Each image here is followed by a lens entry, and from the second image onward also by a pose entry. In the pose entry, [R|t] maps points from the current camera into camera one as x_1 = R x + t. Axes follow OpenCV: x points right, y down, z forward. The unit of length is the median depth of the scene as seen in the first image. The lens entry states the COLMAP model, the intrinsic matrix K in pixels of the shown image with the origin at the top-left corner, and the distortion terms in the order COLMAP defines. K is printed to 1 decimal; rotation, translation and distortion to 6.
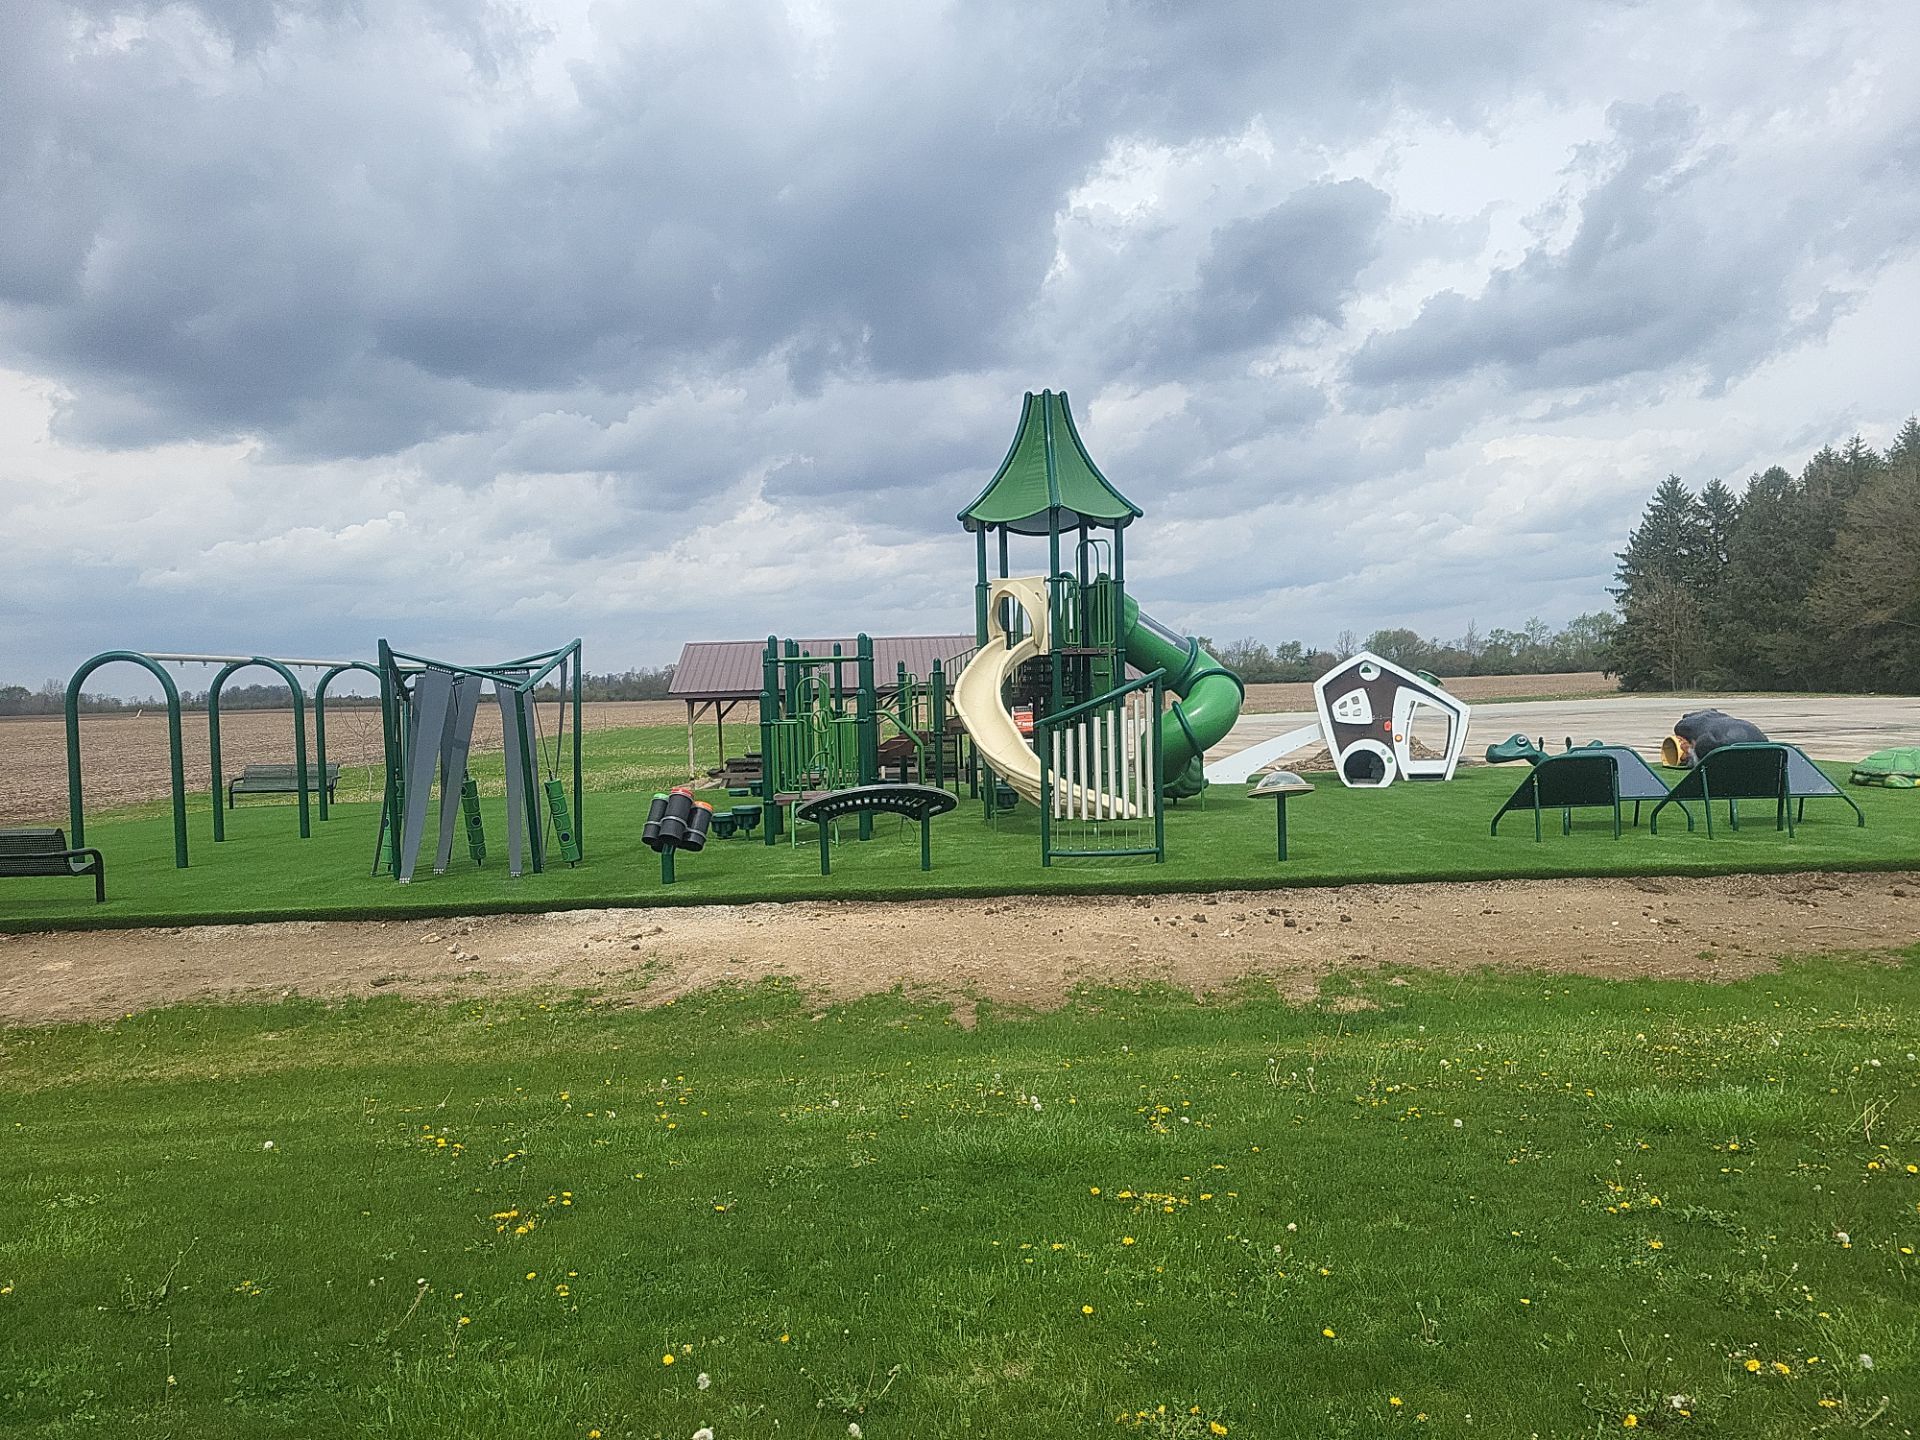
lens RADIAL K [[1460.8, 0, 990.0], [0, 1460.8, 719.8], [0, 0, 1]] dist [0.012185, -0.002348]
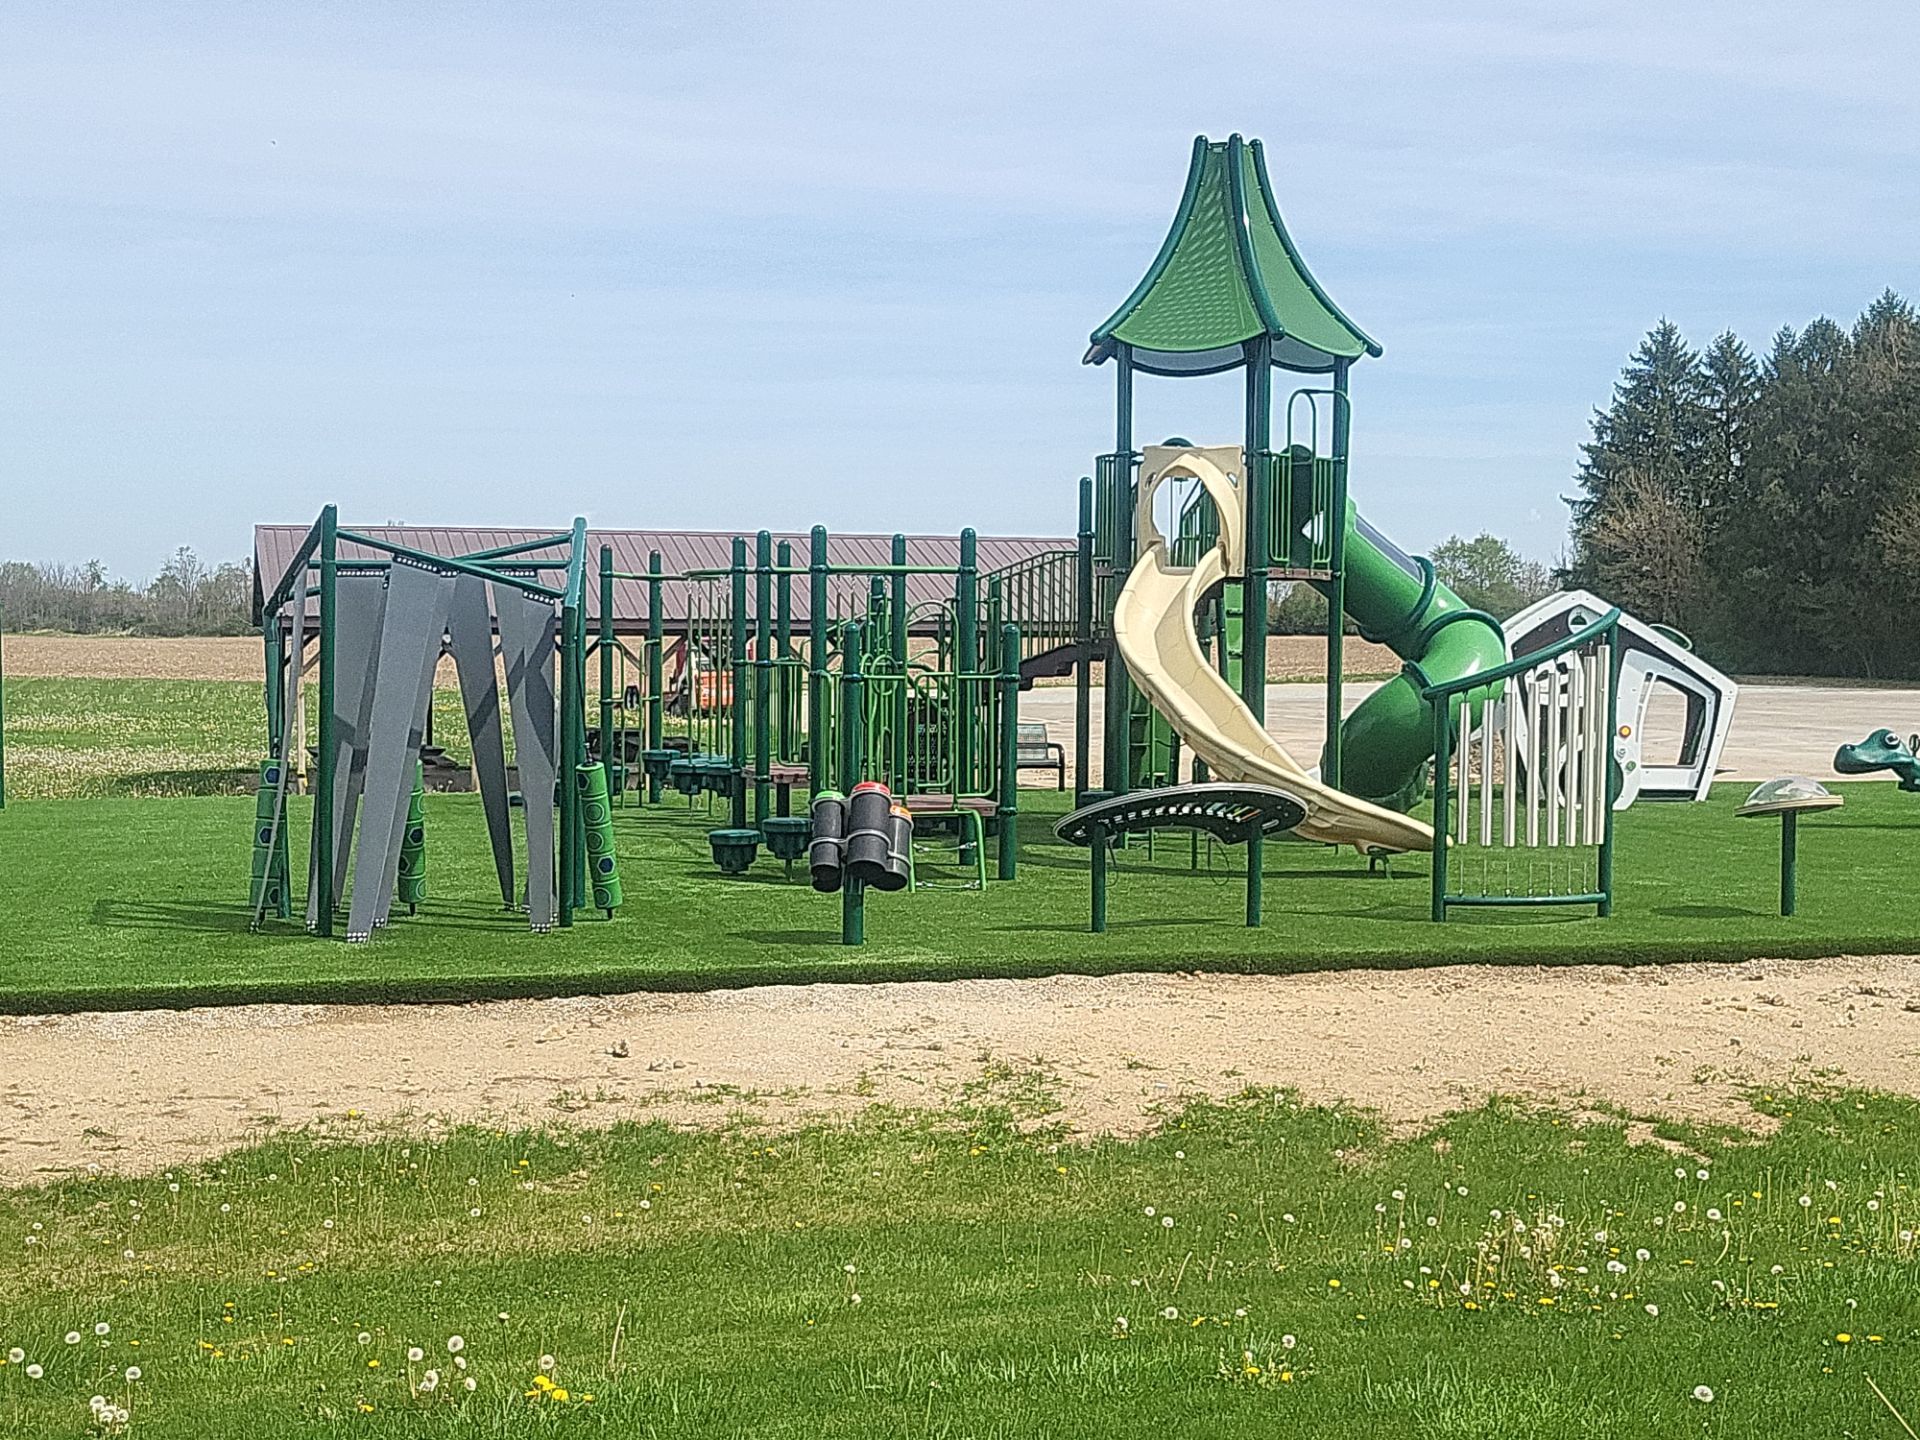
lens RADIAL K [[2597.8, 0, 956.3], [0, 2597.8, 749.3], [0, 0, 1]] dist [0.016995, 0.015611]
pose [[0.972158, 0.023799, 0.233117, -0.300066], [-0.028710, 0.999431, 0.017696, 0.010030], [-0.232563, -0.023896, 0.972288, -0.015518]]
